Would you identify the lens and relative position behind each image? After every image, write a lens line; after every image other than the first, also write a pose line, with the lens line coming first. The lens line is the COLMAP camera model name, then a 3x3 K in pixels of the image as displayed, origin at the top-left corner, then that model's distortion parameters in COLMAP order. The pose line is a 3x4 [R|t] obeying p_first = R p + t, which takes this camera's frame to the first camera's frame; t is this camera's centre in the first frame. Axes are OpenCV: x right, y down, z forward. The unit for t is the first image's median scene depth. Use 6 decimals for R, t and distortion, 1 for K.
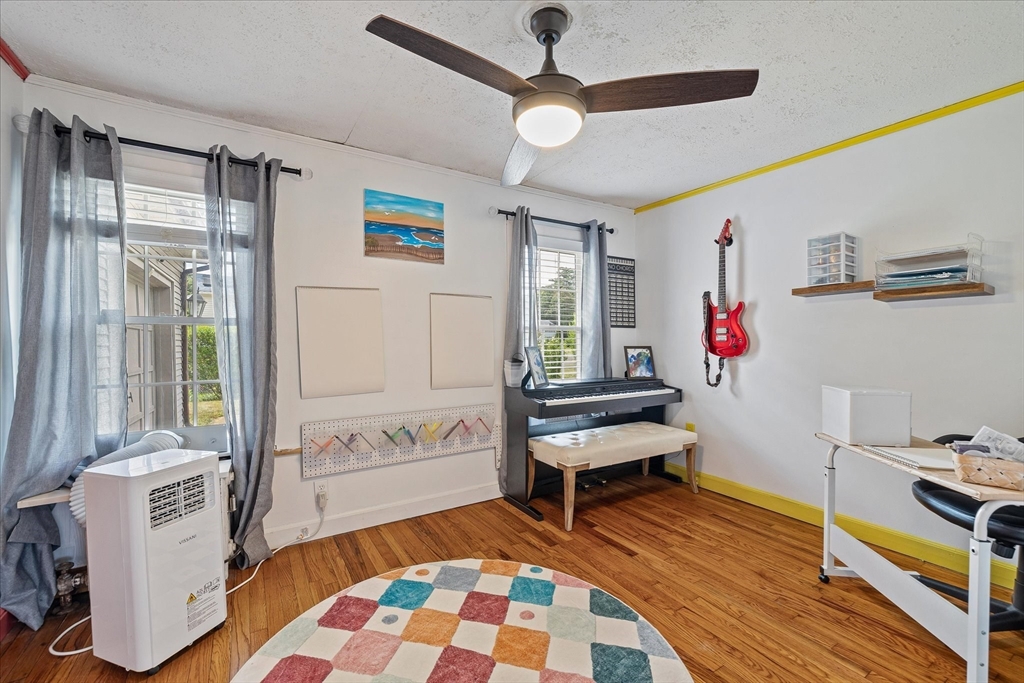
lens RADIAL K [[432.9, 0, 511.0], [0, 432.9, 339.6], [0, 0, 1]] dist [0.000817, 0.000029]
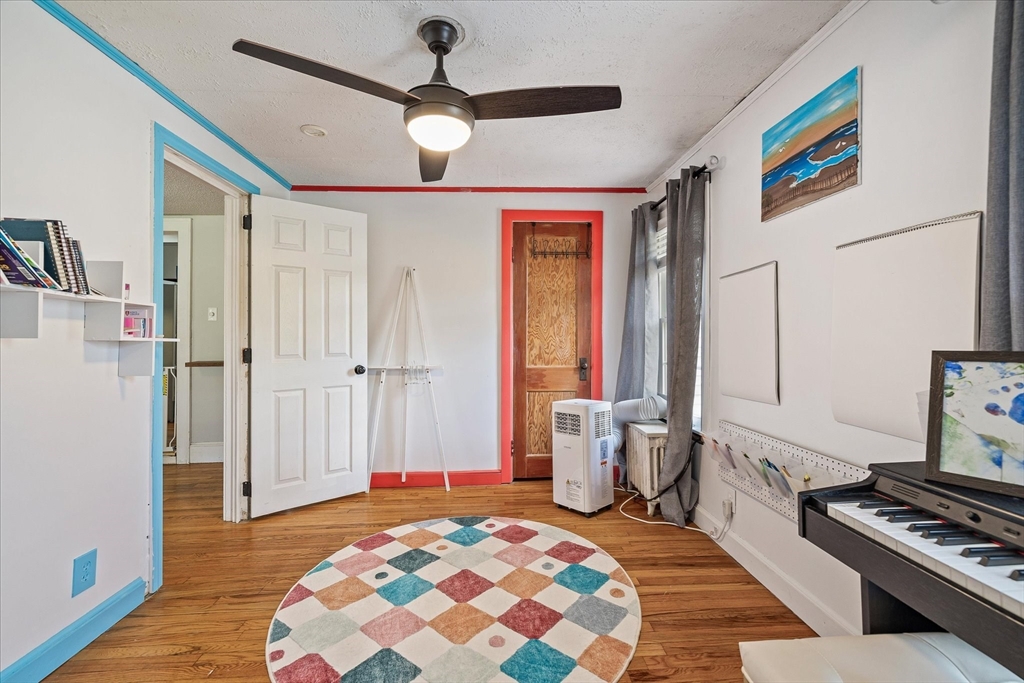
lens RADIAL K [[432.9, 0, 511.0], [0, 432.9, 339.6], [0, 0, 1]] dist [0.000817, 0.000029]
pose [[-0.475292, 0.015250, -0.879696, 0.662222], [0.006335, 0.999883, 0.013911, -0.002137], [0.879805, 0.001039, -0.475333, 1.194441]]
